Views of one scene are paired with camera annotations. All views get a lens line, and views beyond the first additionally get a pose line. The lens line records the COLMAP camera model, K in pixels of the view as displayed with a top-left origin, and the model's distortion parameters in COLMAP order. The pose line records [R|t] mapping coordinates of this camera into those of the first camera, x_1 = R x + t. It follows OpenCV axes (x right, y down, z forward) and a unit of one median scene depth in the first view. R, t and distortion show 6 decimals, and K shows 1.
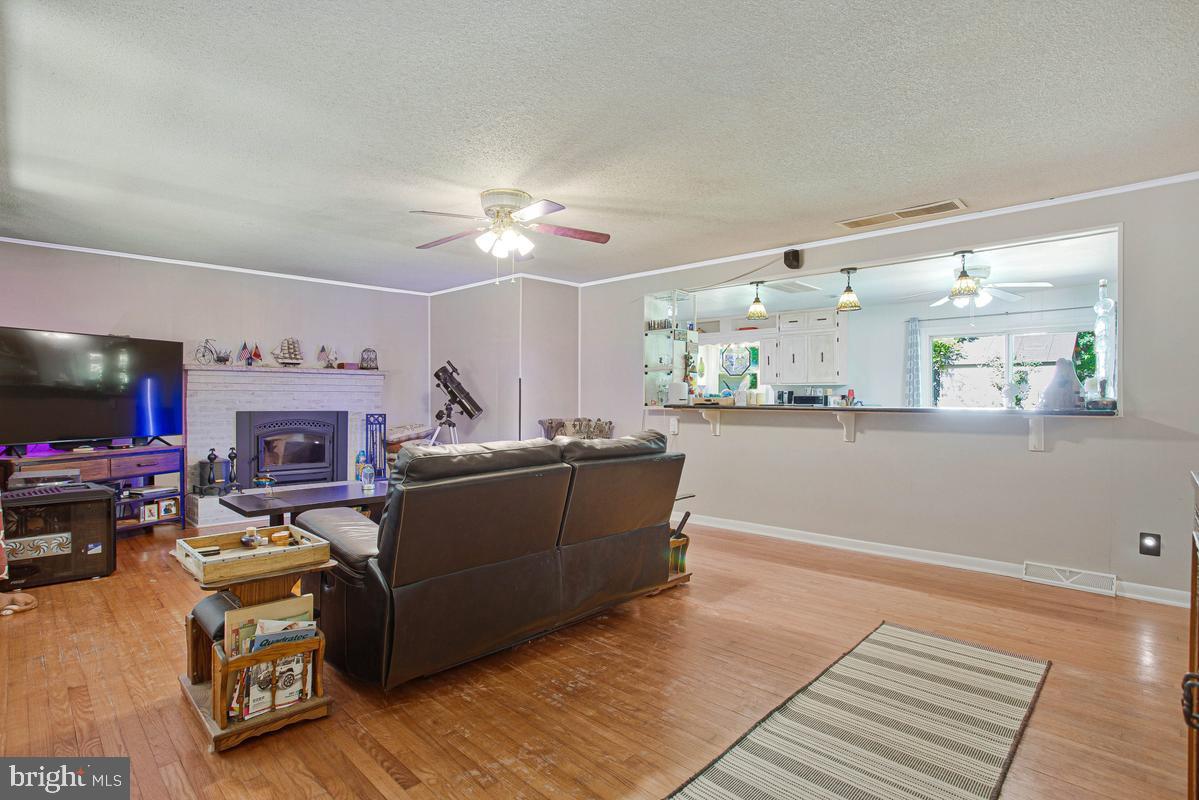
lens RADIAL K [[611.5, 0, 599.5], [0, 611.5, 400.0], [0, 0, 1]] dist [-0.001706, -0.000163]
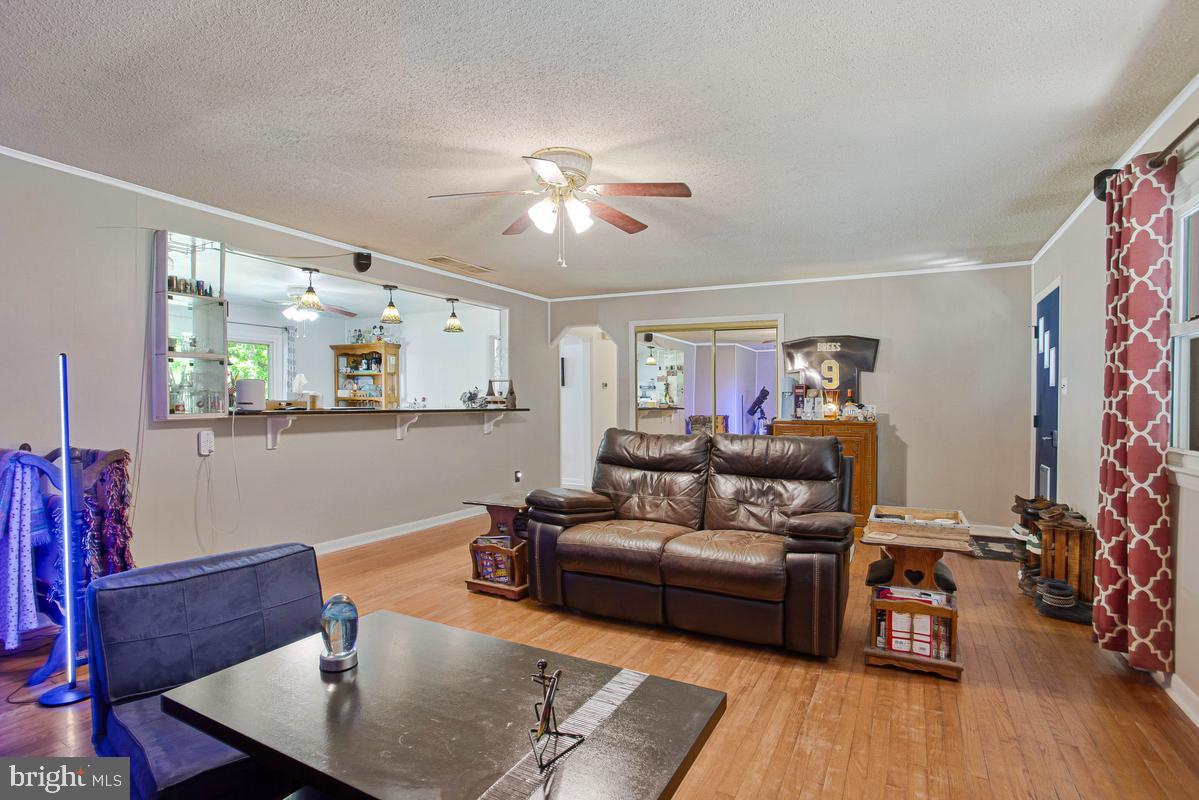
lens RADIAL K [[611.5, 0, 599.5], [0, 611.5, 400.0], [0, 0, 1]] dist [-0.001706, -0.000163]
pose [[-0.275422, 0.005335, 0.961309, -0.773780], [0.004440, 0.999981, -0.004277, 0.000654], [-0.961313, 0.003090, -0.275440, 0.937510]]
